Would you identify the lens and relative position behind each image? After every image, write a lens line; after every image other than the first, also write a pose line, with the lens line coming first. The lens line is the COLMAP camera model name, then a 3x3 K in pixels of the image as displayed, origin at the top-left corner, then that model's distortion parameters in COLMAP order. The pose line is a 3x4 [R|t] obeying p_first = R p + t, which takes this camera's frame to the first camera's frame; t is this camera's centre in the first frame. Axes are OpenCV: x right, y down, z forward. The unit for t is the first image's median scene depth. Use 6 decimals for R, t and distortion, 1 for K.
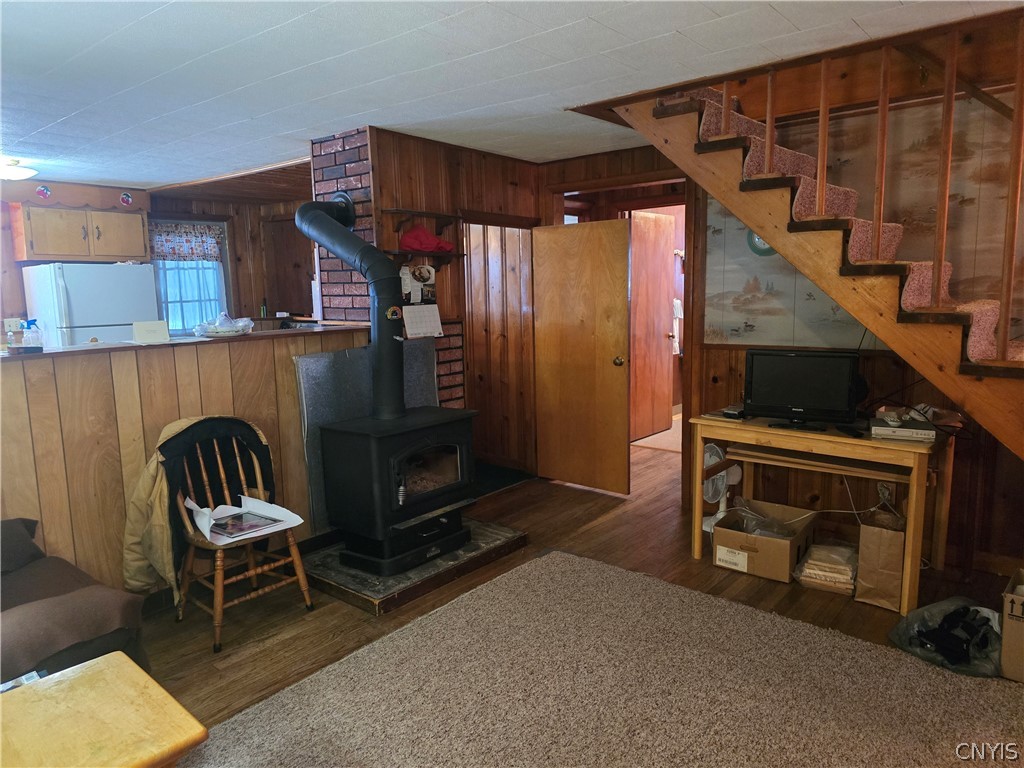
lens RADIAL K [[689.5, 0, 511.5], [0, 689.5, 379.9], [0, 0, 1]] dist [0.055329, -0.010903]
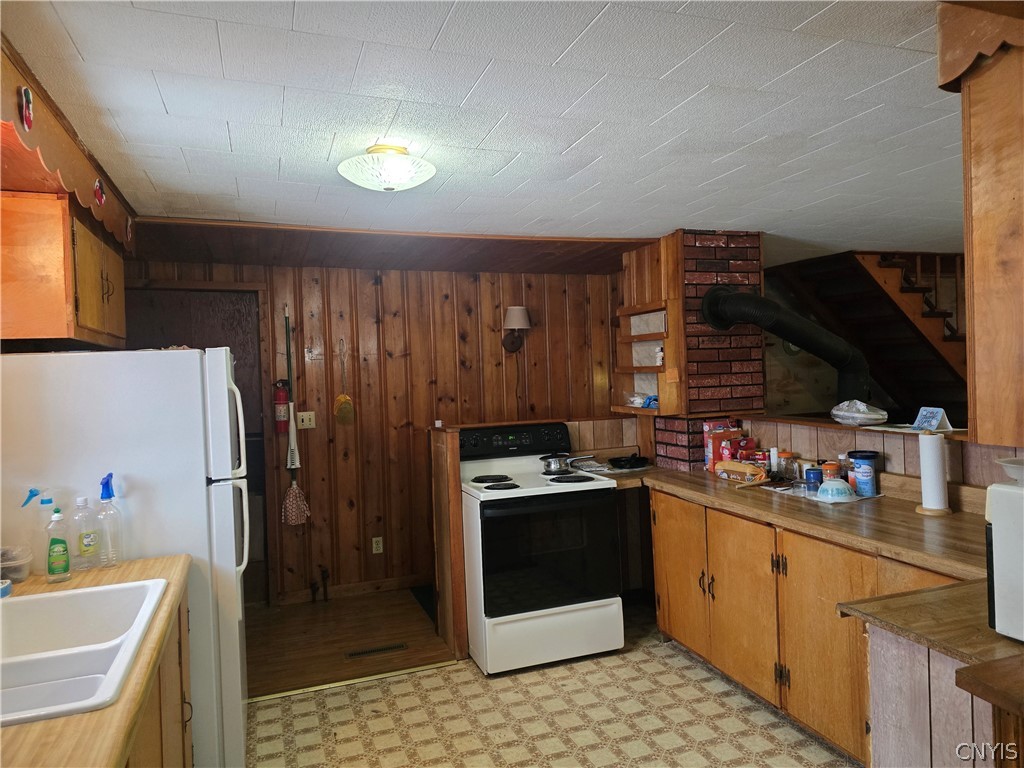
lens RADIAL K [[689.5, 0, 512.5], [0, 689.5, 383.7], [0, 0, 1]] dist [0.055329, -0.010903]
pose [[0.507166, -0.015423, 0.861710, -1.311253], [0.141380, 0.987784, -0.065531, -0.107681], [-0.850173, 0.155063, 0.503151, 0.791011]]
